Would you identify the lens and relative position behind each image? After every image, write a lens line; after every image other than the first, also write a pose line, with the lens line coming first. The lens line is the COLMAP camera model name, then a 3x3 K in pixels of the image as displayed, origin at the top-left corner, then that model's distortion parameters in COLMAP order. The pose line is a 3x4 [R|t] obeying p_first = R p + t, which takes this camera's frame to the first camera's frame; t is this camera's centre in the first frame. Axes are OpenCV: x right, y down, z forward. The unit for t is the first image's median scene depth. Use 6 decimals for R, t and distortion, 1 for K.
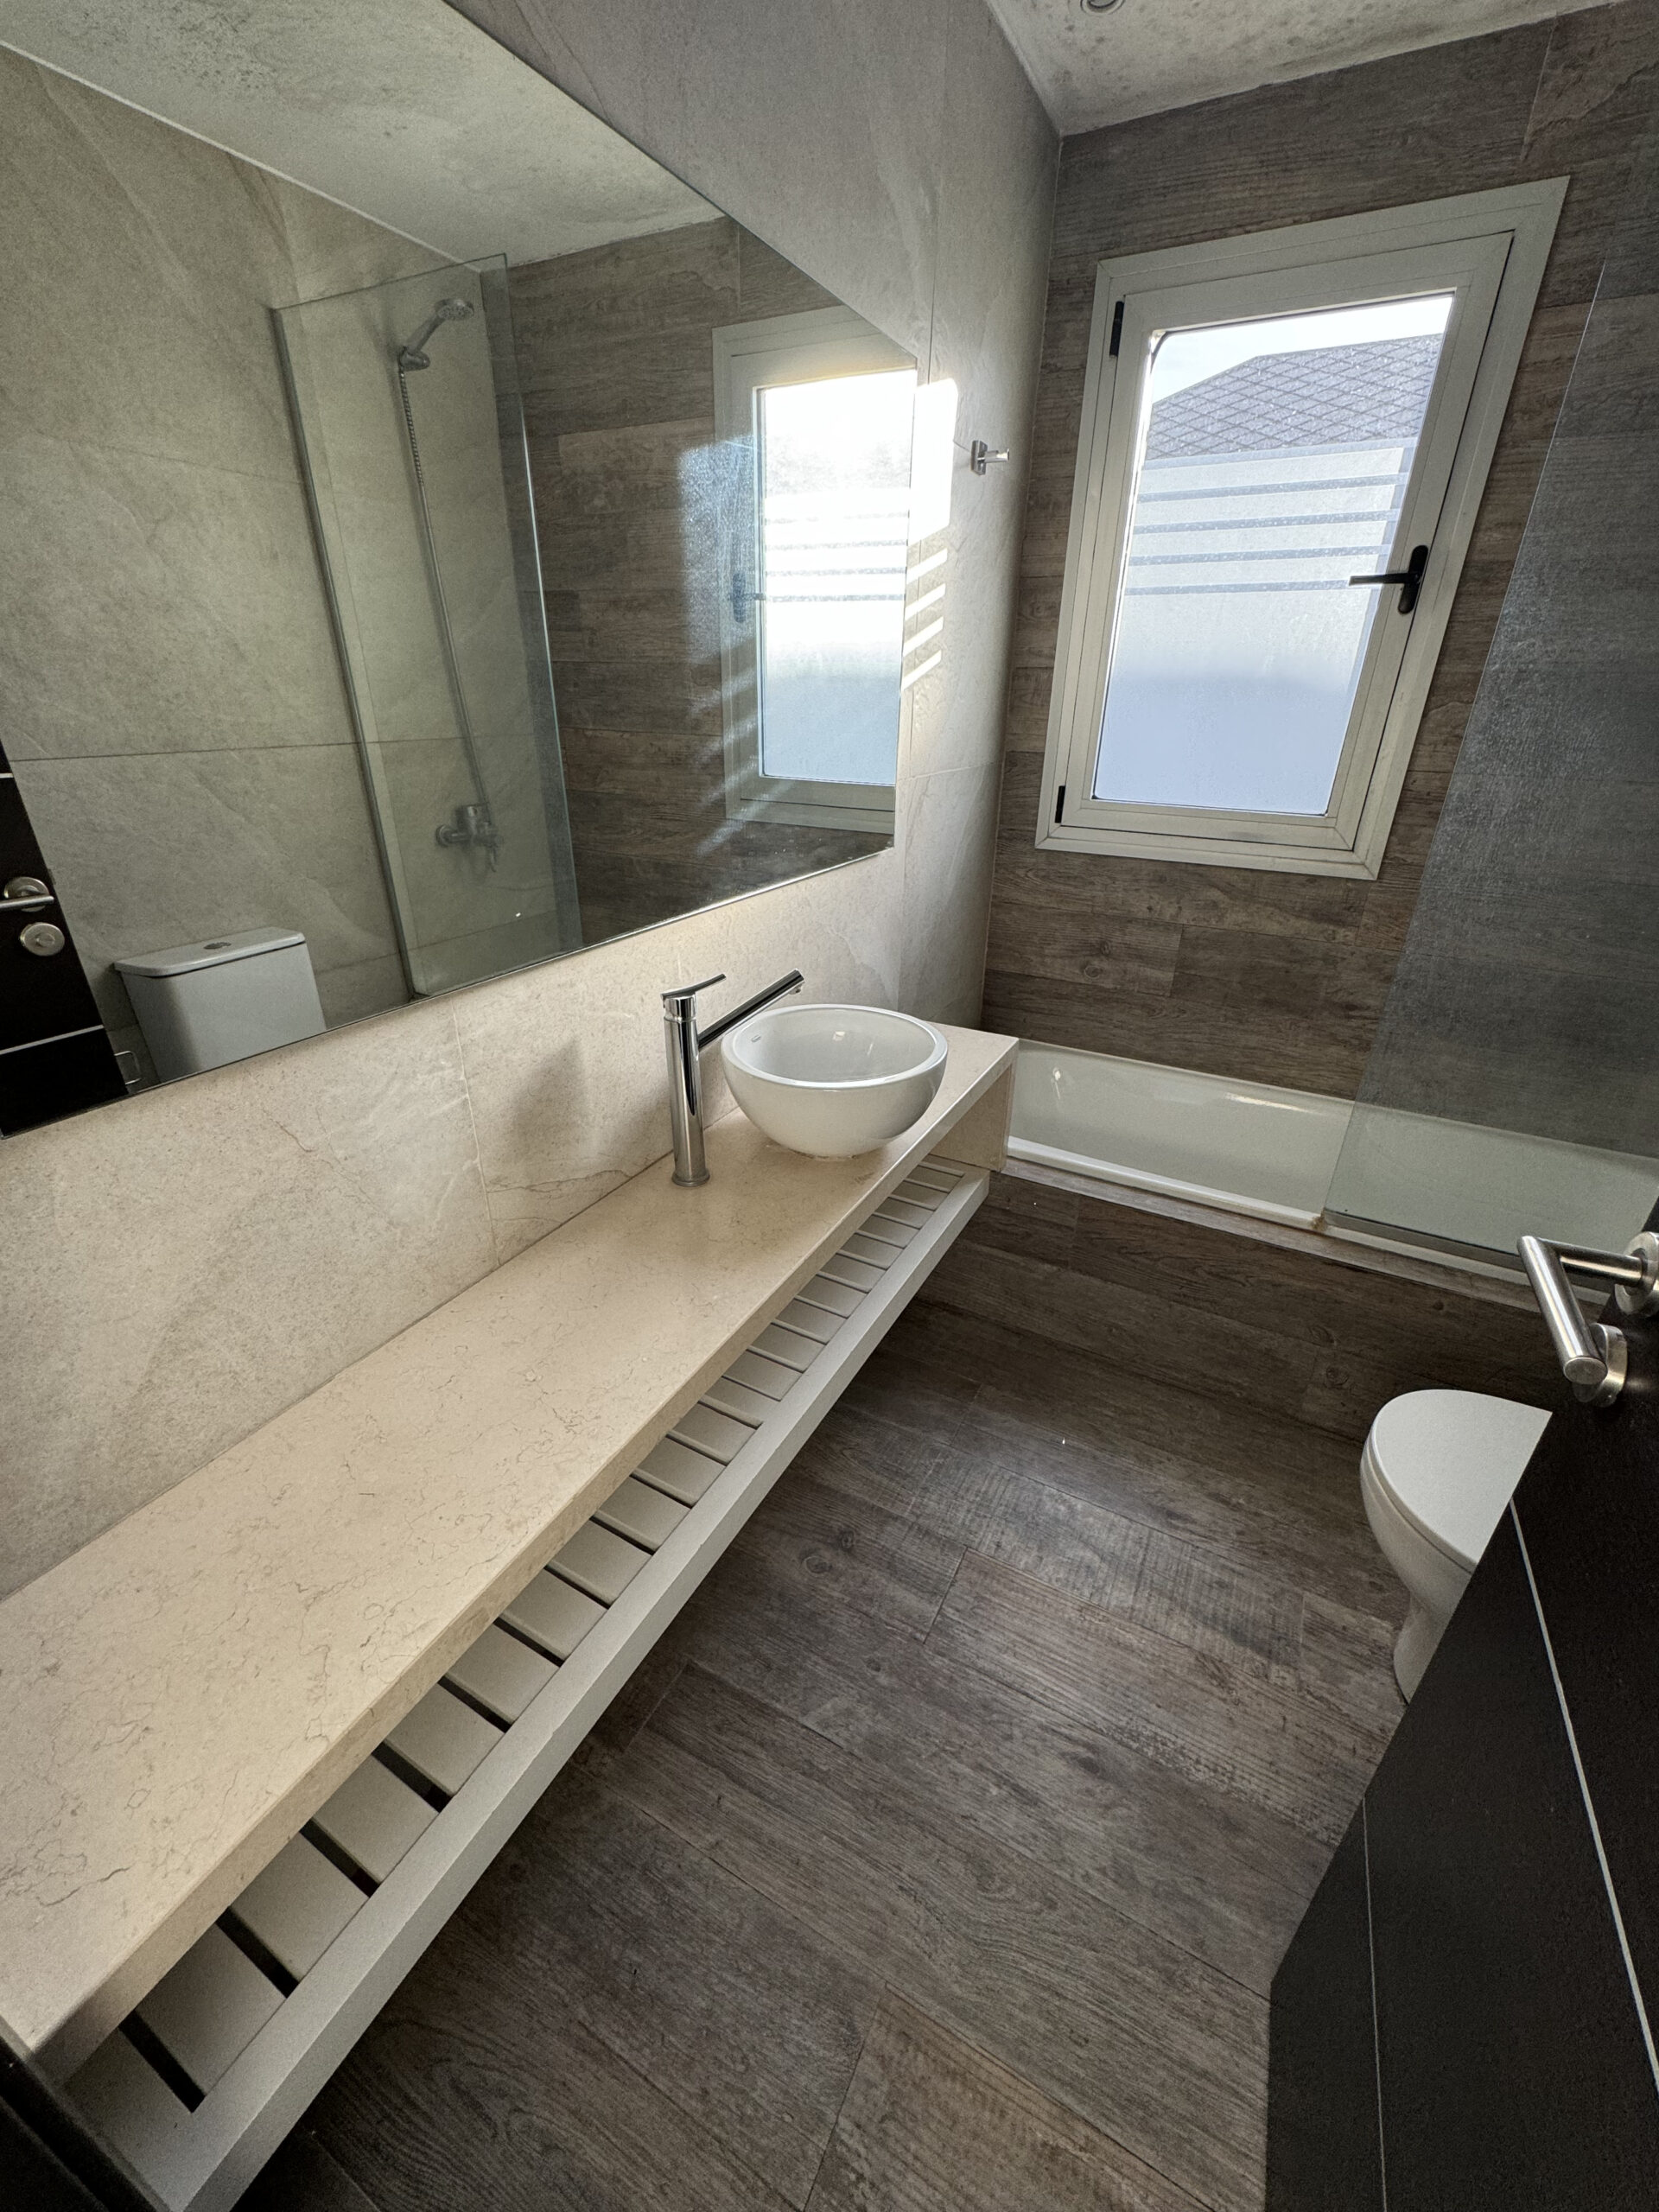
lens RADIAL K [[880.9, 0, 832.4], [0, 880.9, 1112.9], [0, 0, 1]] dist [-0.000023, 0.000052]
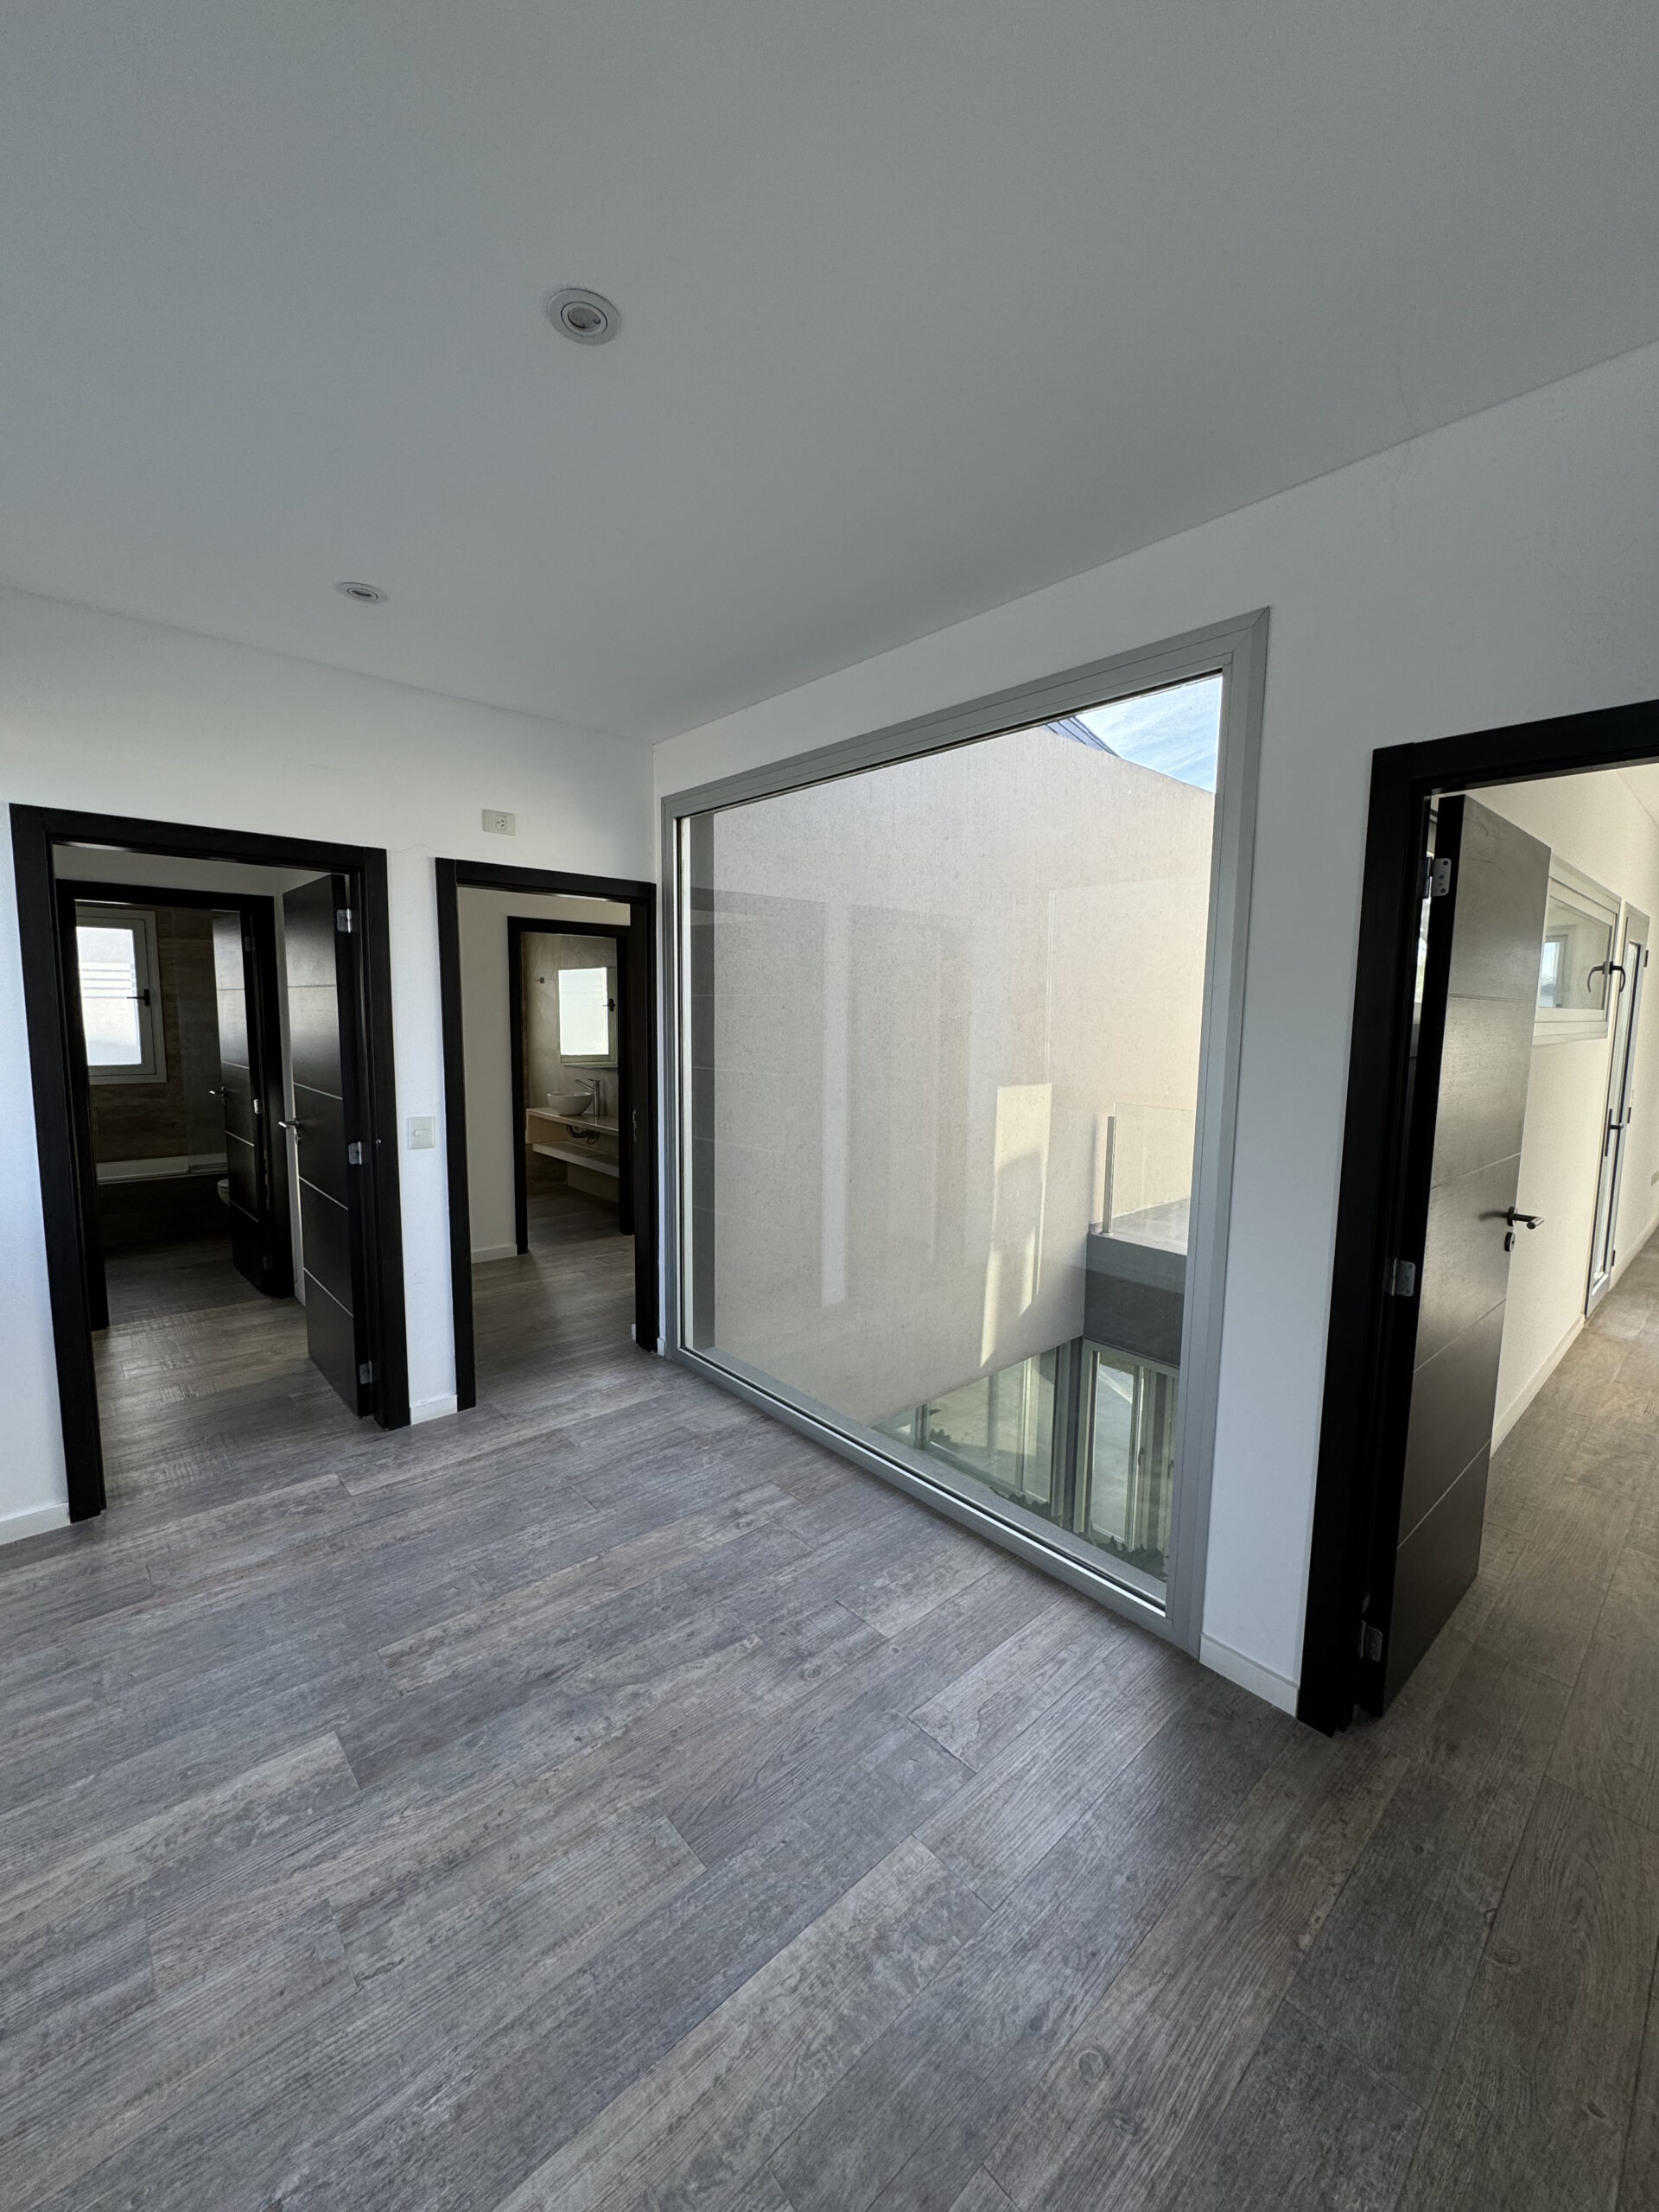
lens RADIAL K [[880.9, 0, 837.3], [0, 880.9, 1105.8], [0, 0, 1]] dist [-0.000023, 0.000052]
pose [[0.334141, -0.115914, 0.935368, -1.447511], [0.406715, 0.912989, -0.032150, 0.841158], [-0.850255, 0.391171, 0.352211, -1.986278]]
